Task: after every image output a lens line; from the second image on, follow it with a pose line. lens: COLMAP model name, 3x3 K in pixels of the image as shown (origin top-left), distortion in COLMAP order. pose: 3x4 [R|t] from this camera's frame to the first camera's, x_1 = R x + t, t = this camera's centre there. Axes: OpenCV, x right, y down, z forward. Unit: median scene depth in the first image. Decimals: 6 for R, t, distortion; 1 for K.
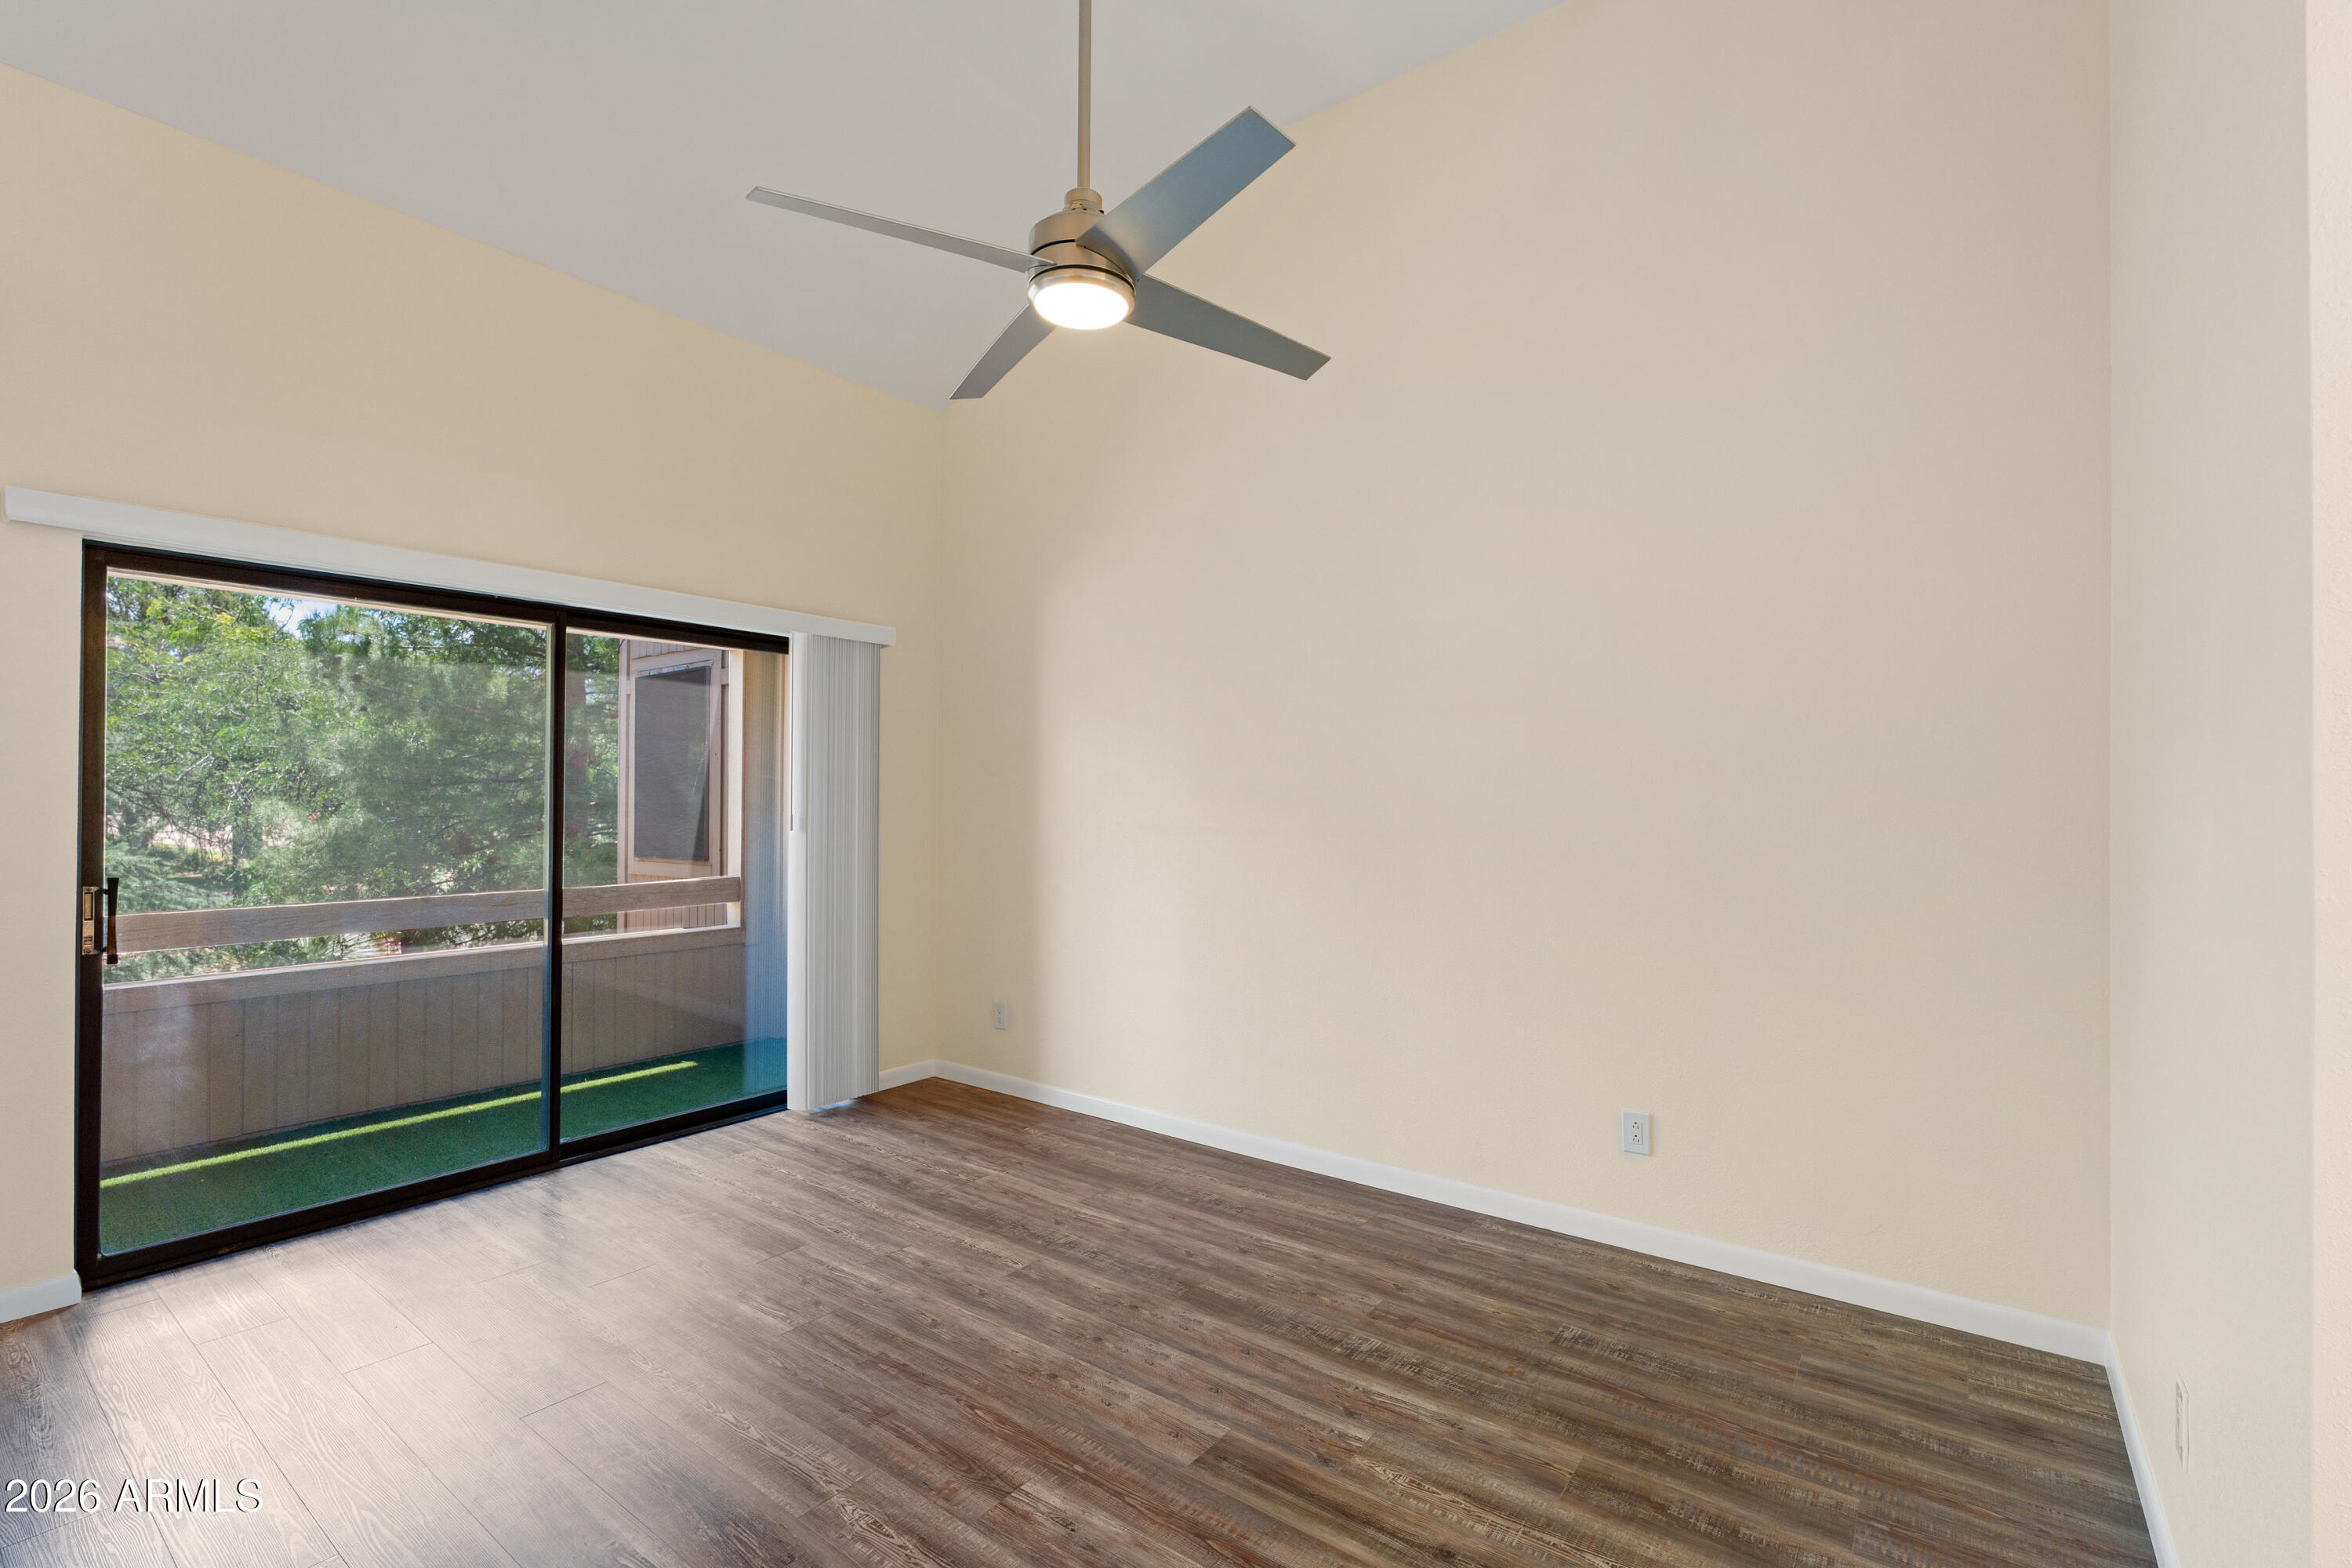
lens RADIAL K [[1039.9, 0, 1191.5], [0, 1039.9, 790.1], [0, 0, 1]] dist [0.000830, 0.000019]
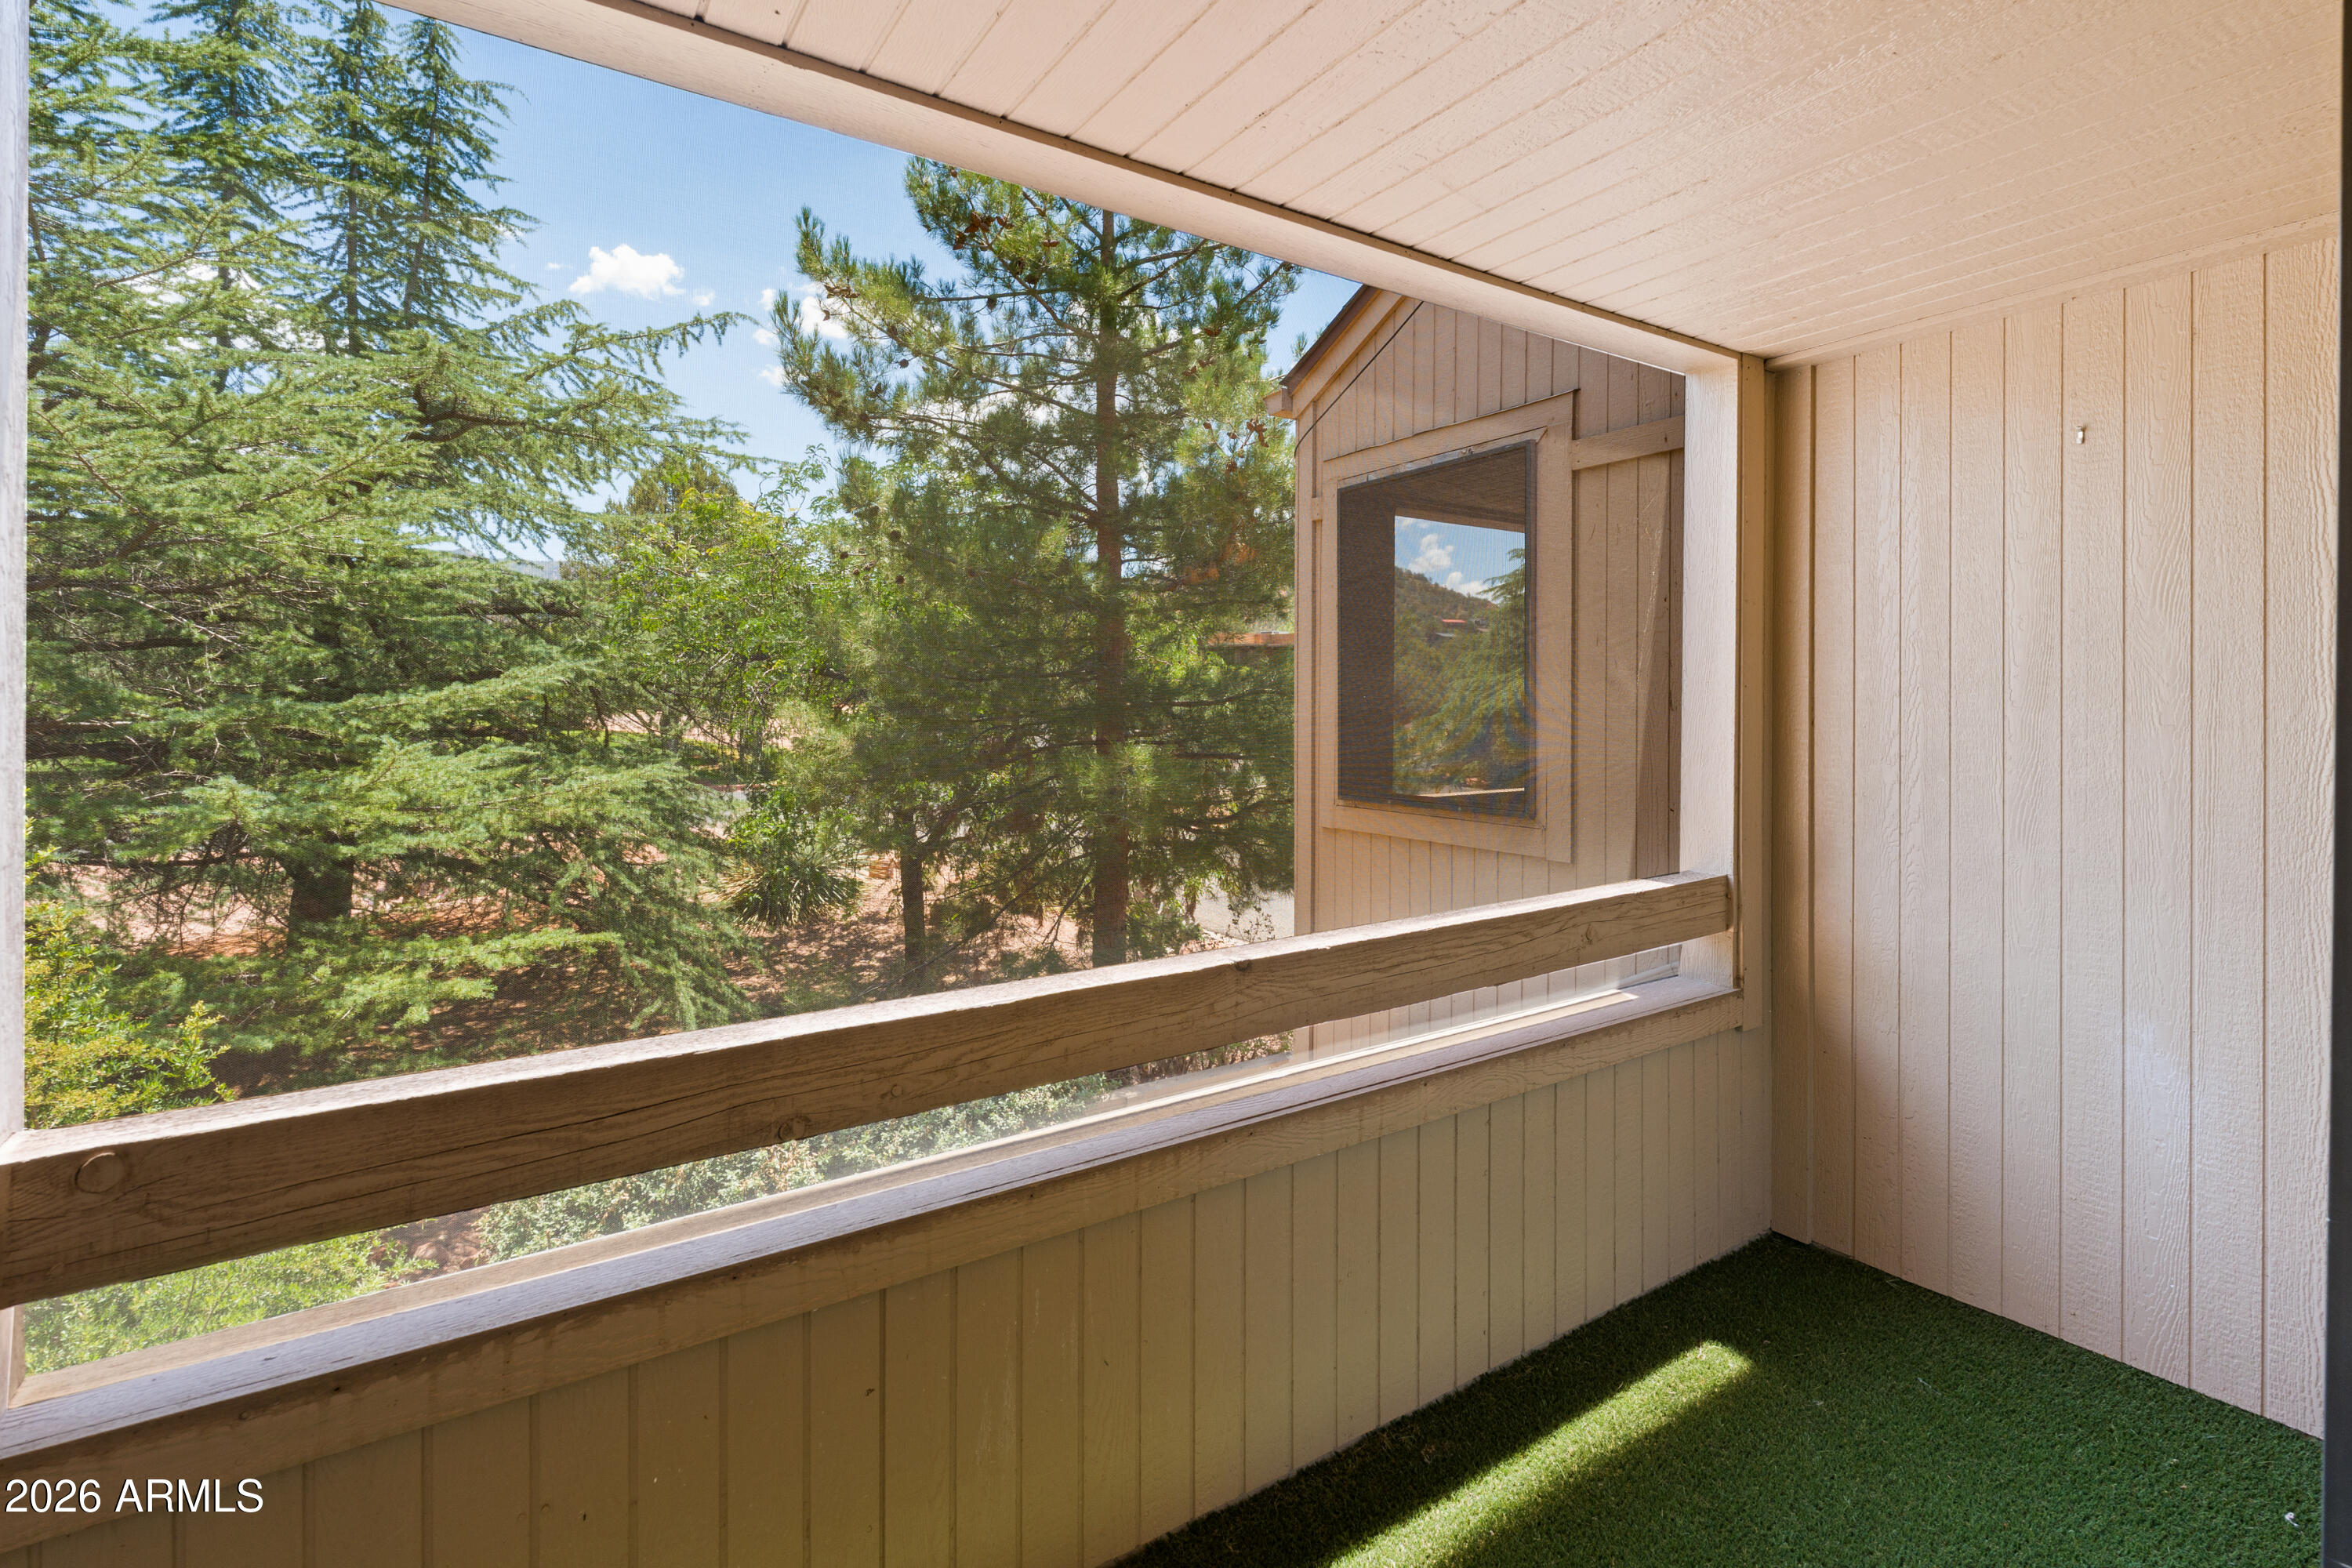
lens RADIAL K [[1072.0, 0, 1172.7], [0, 1072.0, 723.8], [0, 0, 1]] dist [-0.001783, -0.000372]
pose [[0.937374, 0.015665, -0.347971, -0.329477], [-0.008586, 0.999724, 0.021875, 0.008588], [0.348218, -0.017517, 0.937250, 0.330735]]
